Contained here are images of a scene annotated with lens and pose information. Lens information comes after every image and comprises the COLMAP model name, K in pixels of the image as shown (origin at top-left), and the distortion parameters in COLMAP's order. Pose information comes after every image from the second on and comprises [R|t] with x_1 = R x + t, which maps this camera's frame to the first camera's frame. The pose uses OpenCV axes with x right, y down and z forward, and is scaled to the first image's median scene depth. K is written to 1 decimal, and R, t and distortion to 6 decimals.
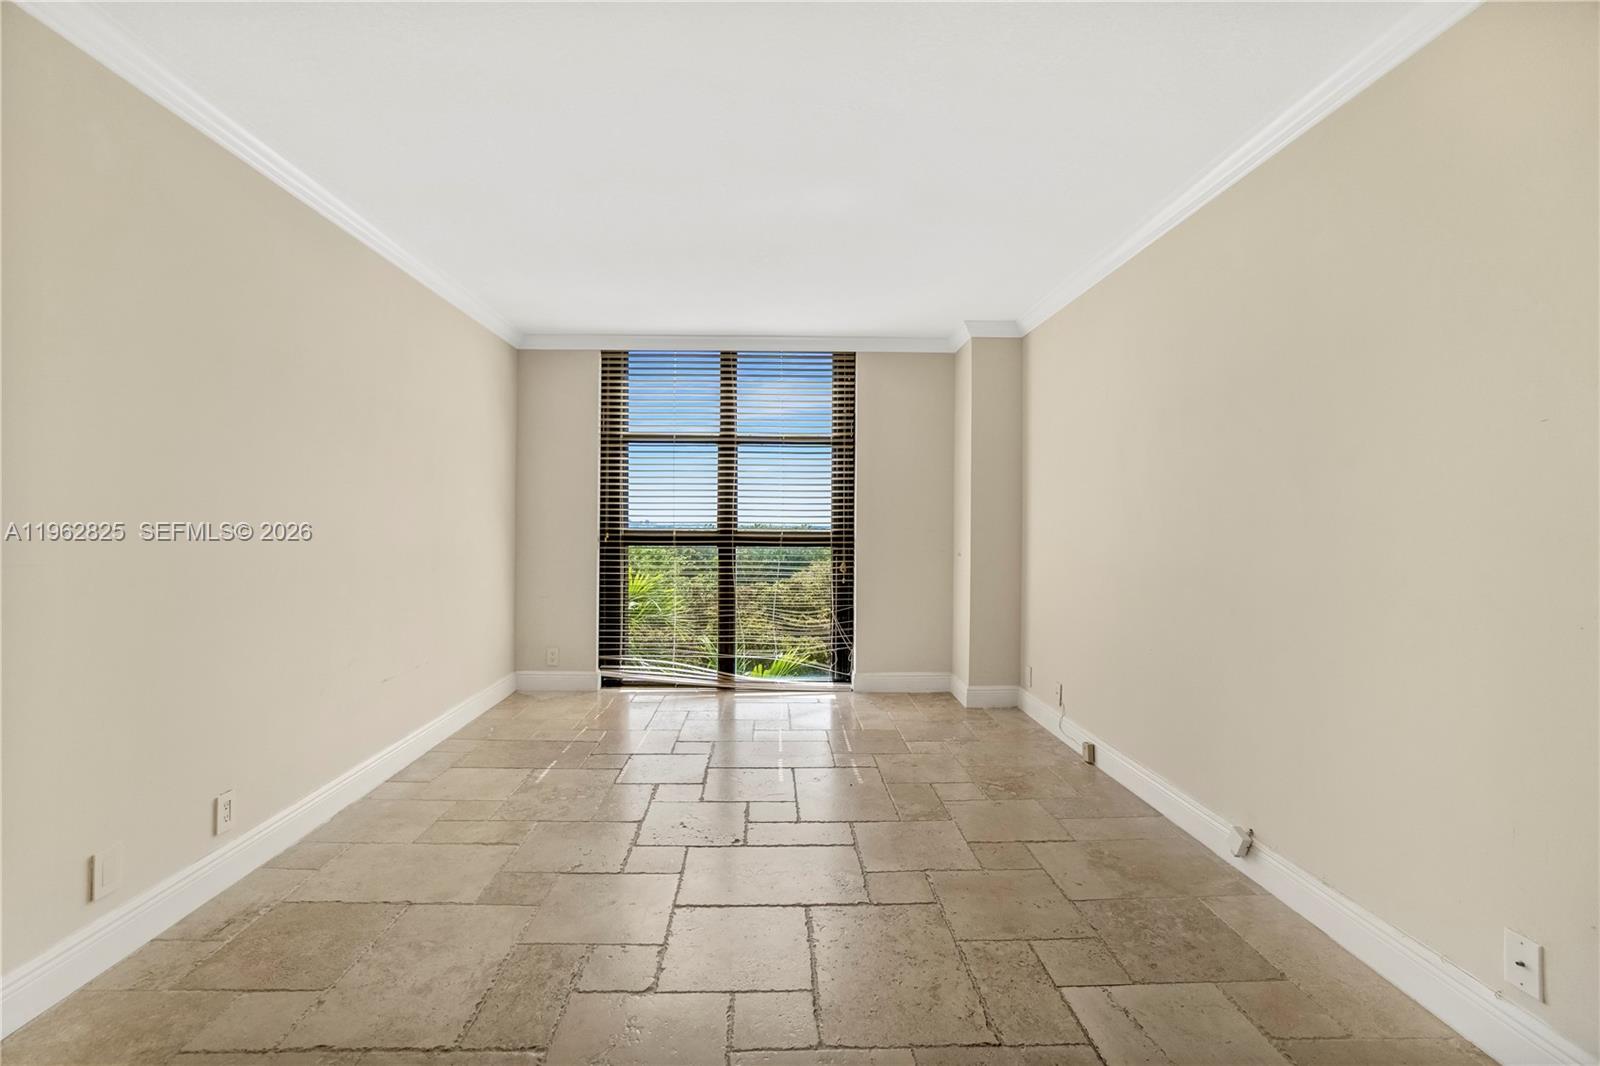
lens RADIAL K [[721.3, 0, 793.6], [0, 721.3, 518.9], [0, 0, 1]] dist [-0.054417, 0.022368]
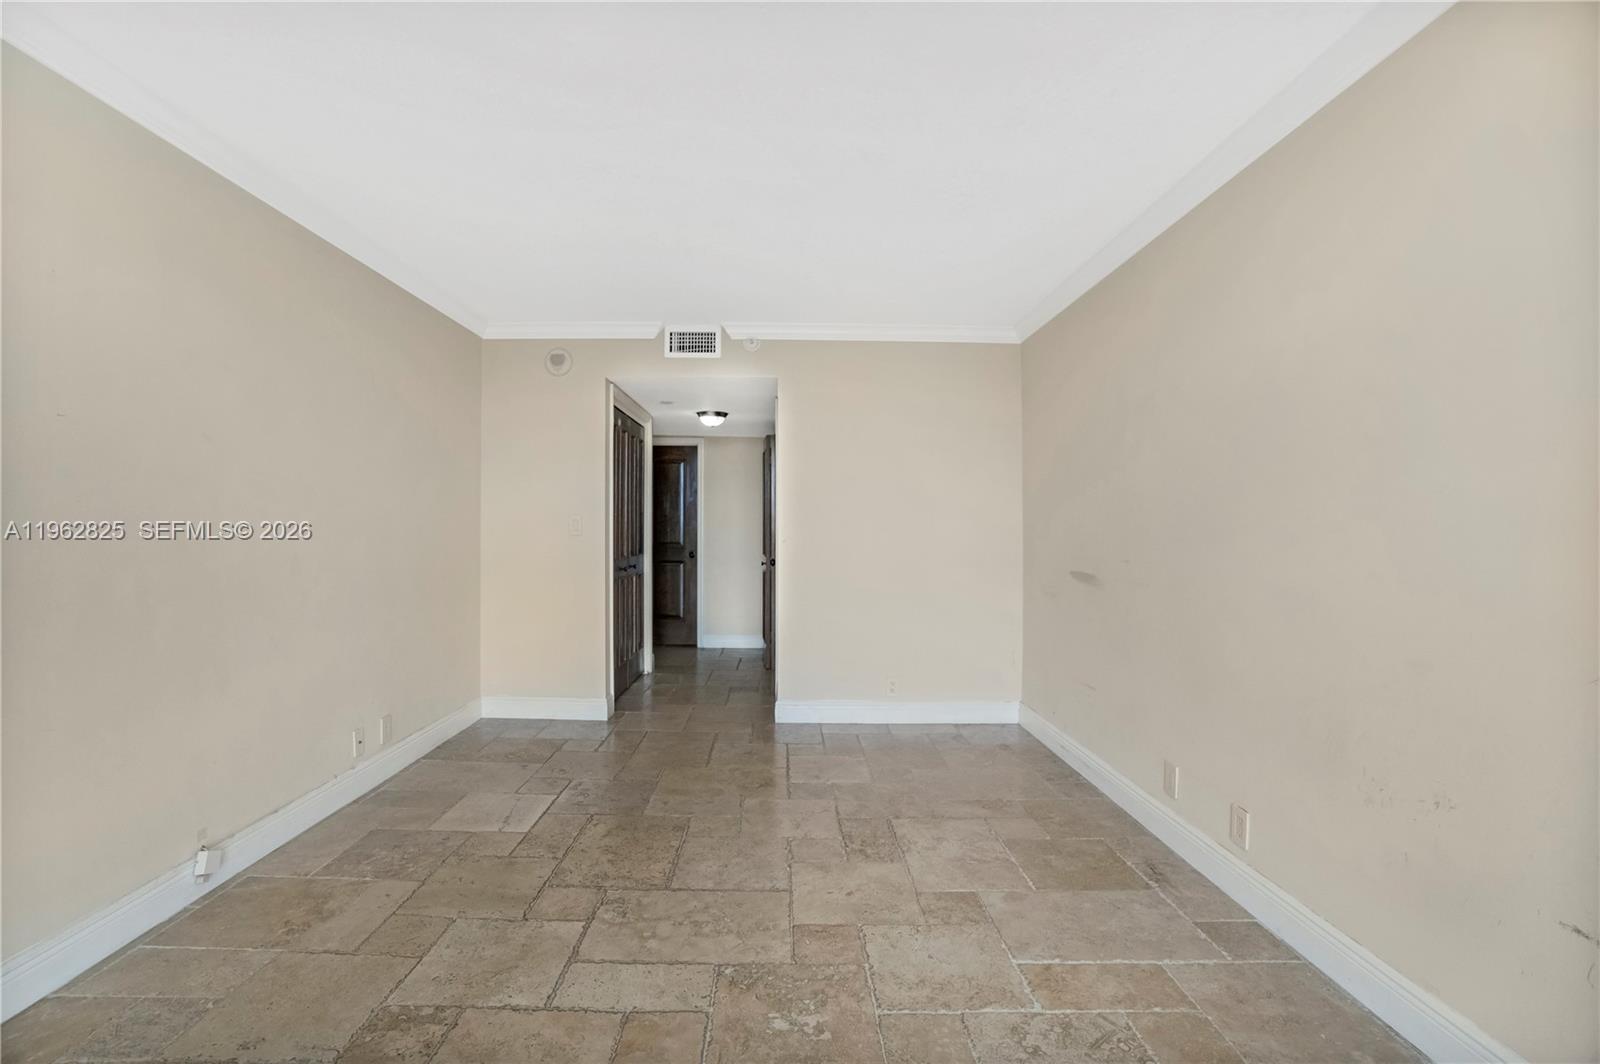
lens RADIAL K [[721.3, 0, 793.6], [0, 721.3, 517.9], [0, 0, 1]] dist [-0.054417, 0.022368]
pose [[-0.999763, -0.010904, 0.018859, -0.198979], [-0.011283, 0.999734, -0.020109, 0.001069], [-0.018635, -0.020317, -0.999620, 2.217230]]
